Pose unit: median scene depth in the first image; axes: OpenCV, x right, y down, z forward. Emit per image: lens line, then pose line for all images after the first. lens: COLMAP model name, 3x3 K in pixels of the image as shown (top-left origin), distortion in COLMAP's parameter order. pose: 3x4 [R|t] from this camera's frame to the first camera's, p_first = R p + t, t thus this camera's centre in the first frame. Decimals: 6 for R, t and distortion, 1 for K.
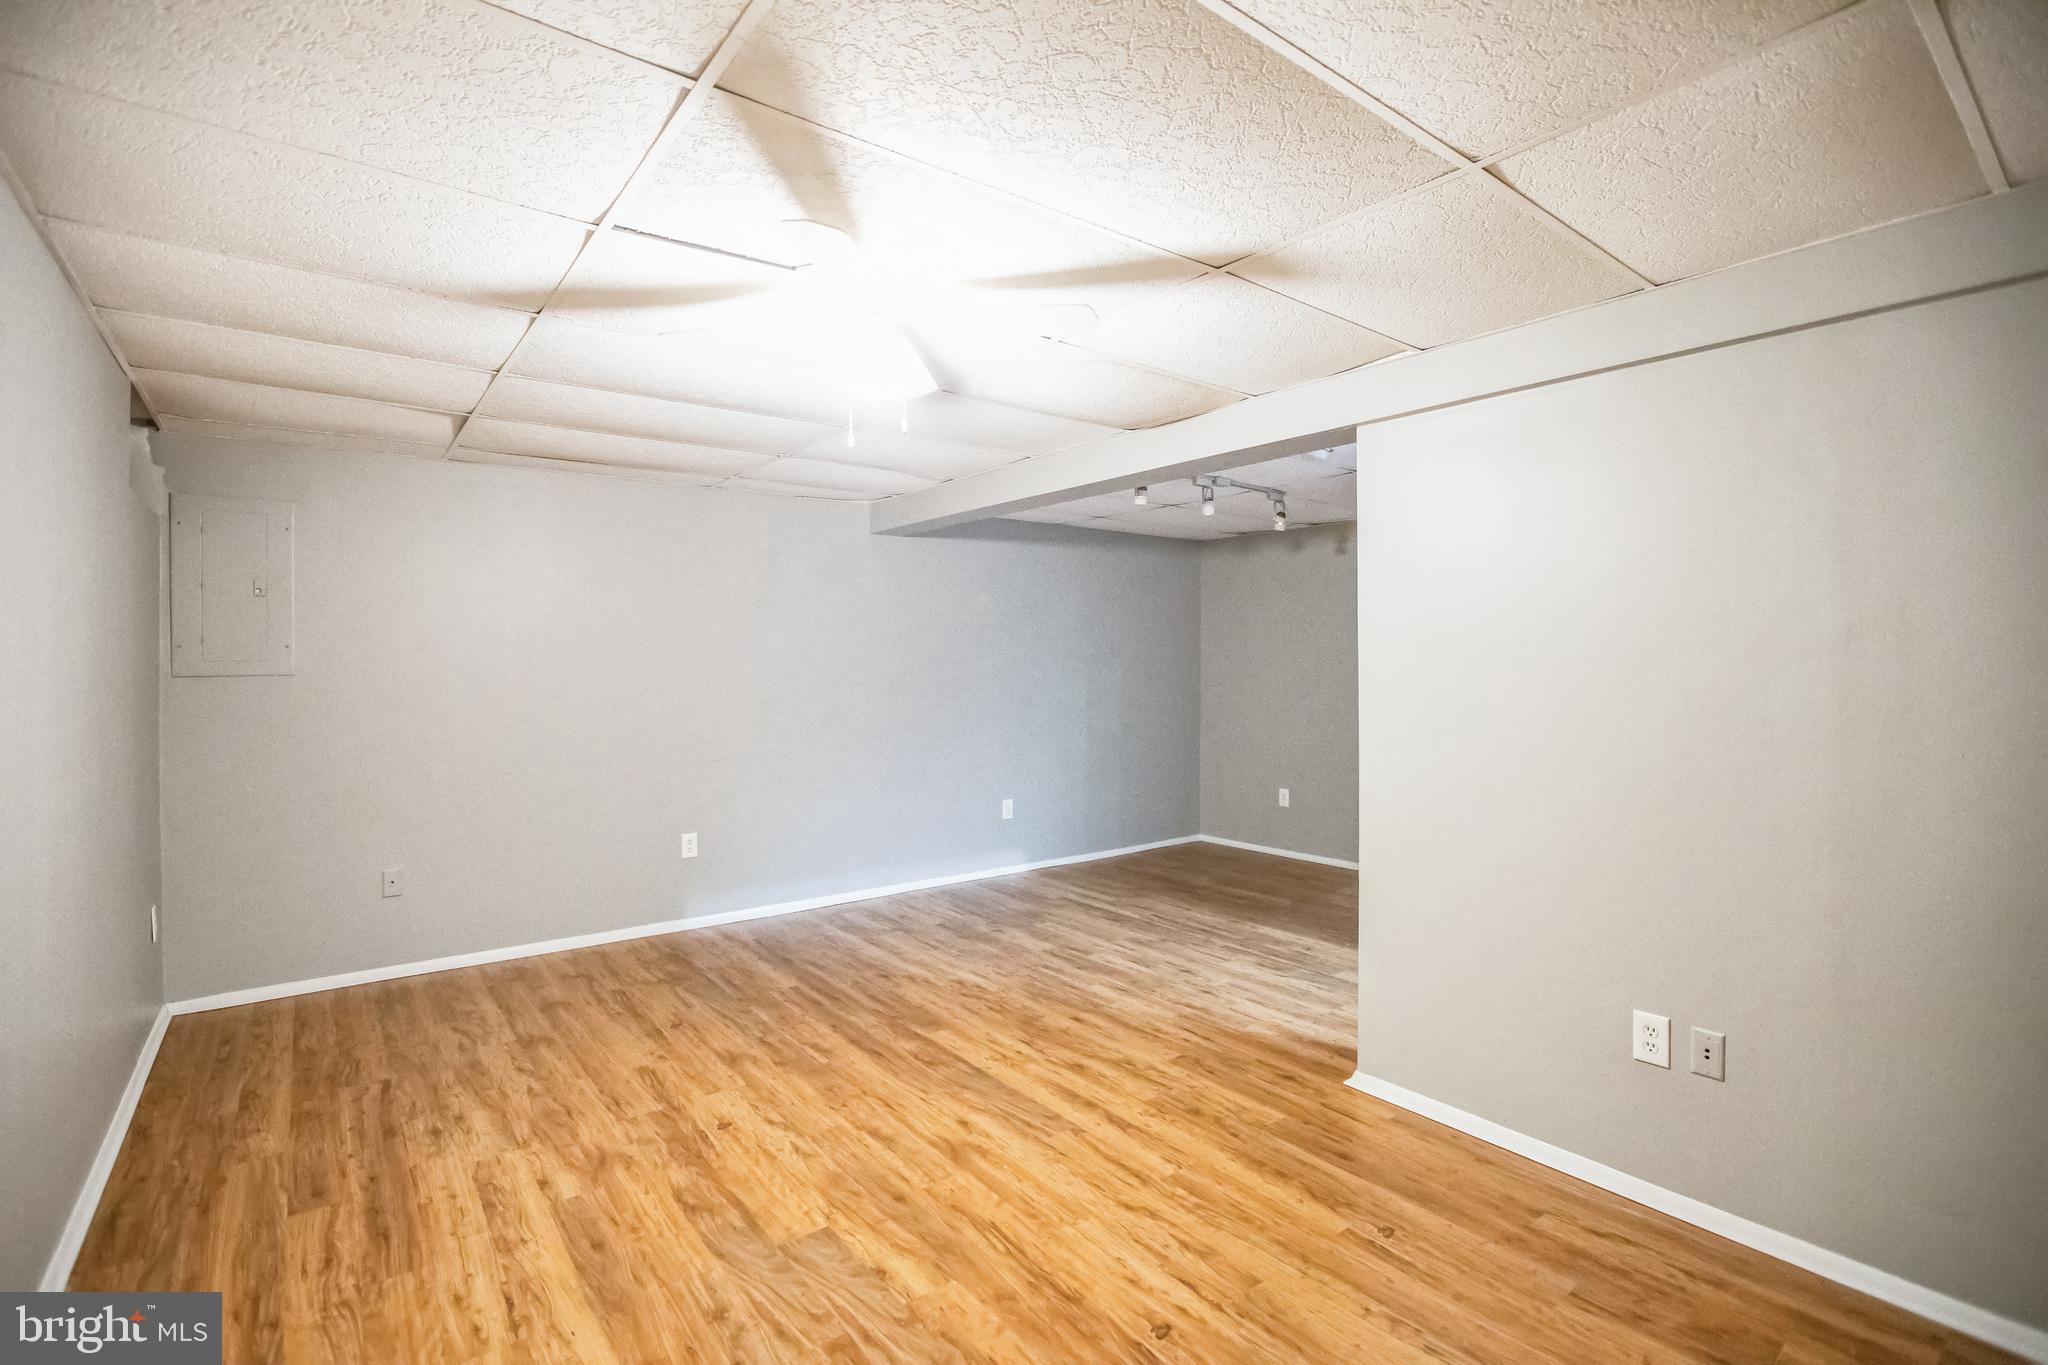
lens RADIAL K [[948.9, 0, 1013.6], [0, 948.9, 673.6], [0, 0, 1]] dist [-0.037459, 0.009781]
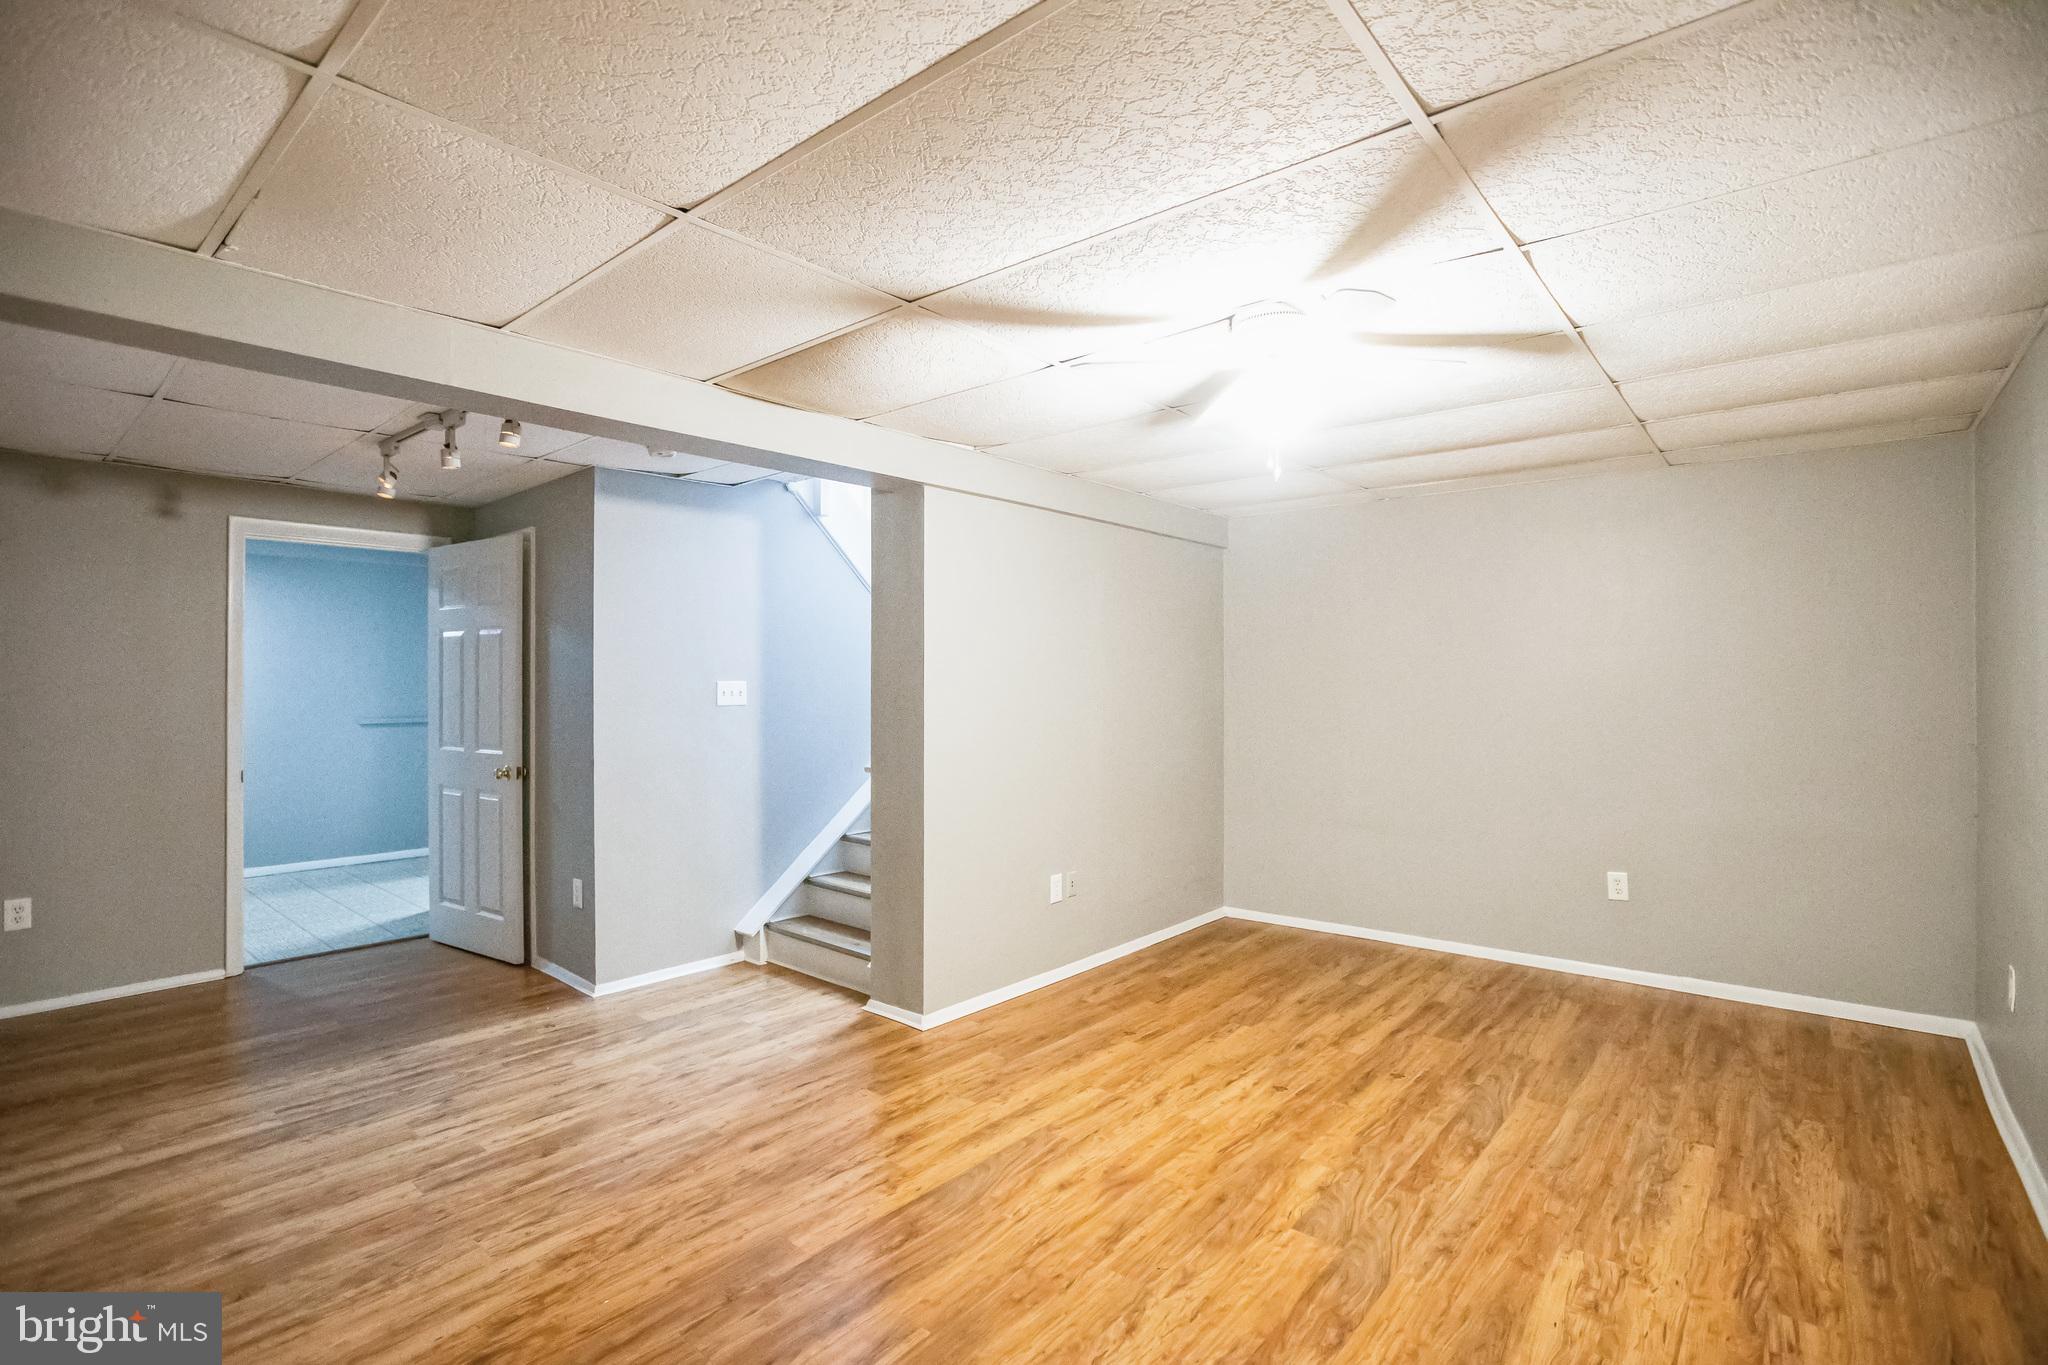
lens RADIAL K [[948.9, 0, 1013.2], [0, 948.9, 684.0], [0, 0, 1]] dist [-0.037459, 0.009781]
pose [[-0.216047, 0.002936, 0.976378, -0.880967], [0.008518, 0.999963, -0.001122, -0.006795], [-0.976346, 0.008075, -0.216064, 1.174310]]
